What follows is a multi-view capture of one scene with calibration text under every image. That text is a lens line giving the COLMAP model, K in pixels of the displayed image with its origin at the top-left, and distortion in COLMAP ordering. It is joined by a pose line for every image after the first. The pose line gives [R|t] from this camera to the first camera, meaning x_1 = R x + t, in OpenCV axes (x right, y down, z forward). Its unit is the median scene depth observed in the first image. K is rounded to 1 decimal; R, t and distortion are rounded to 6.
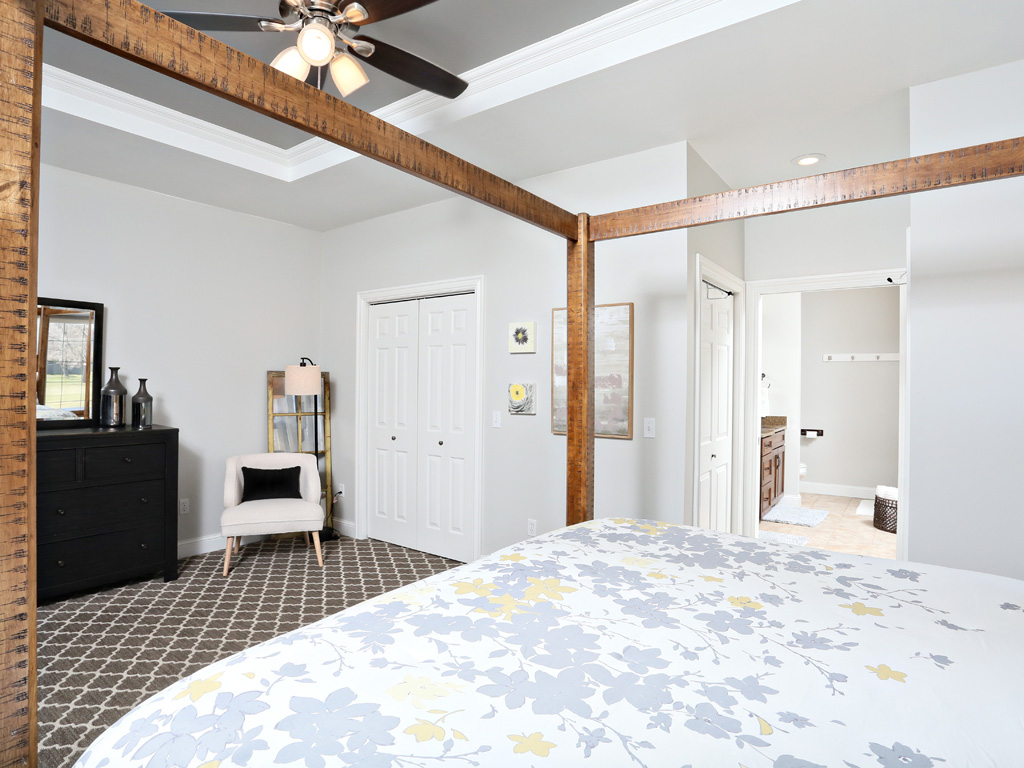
lens RADIAL K [[562.9, 0, 511.8], [0, 562.9, 384.1], [0, 0, 1]] dist [-0.036896, 0.000377]
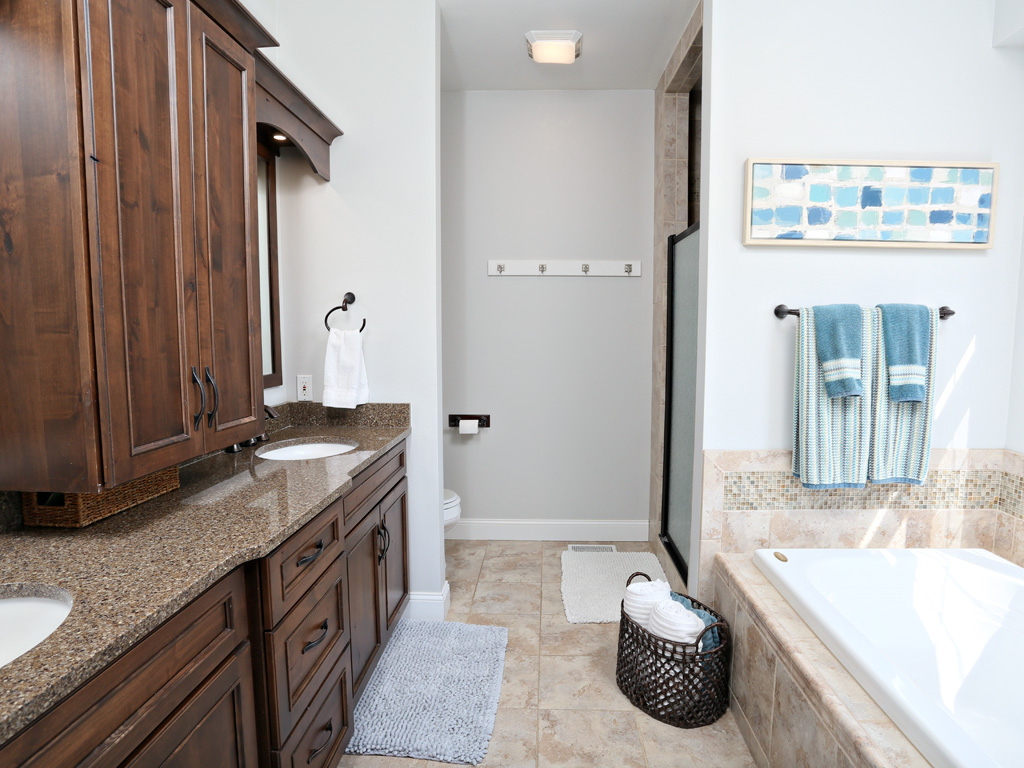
lens RADIAL K [[562.9, 0, 513.8], [0, 562.9, 382.8], [0, 0, 1]] dist [-0.036896, 0.000377]
pose [[0.839924, -0.052177, 0.540190, 0.308269], [0.002618, 0.995746, 0.092108, 0.007657], [-0.542698, -0.075950, 0.836487, 0.571180]]
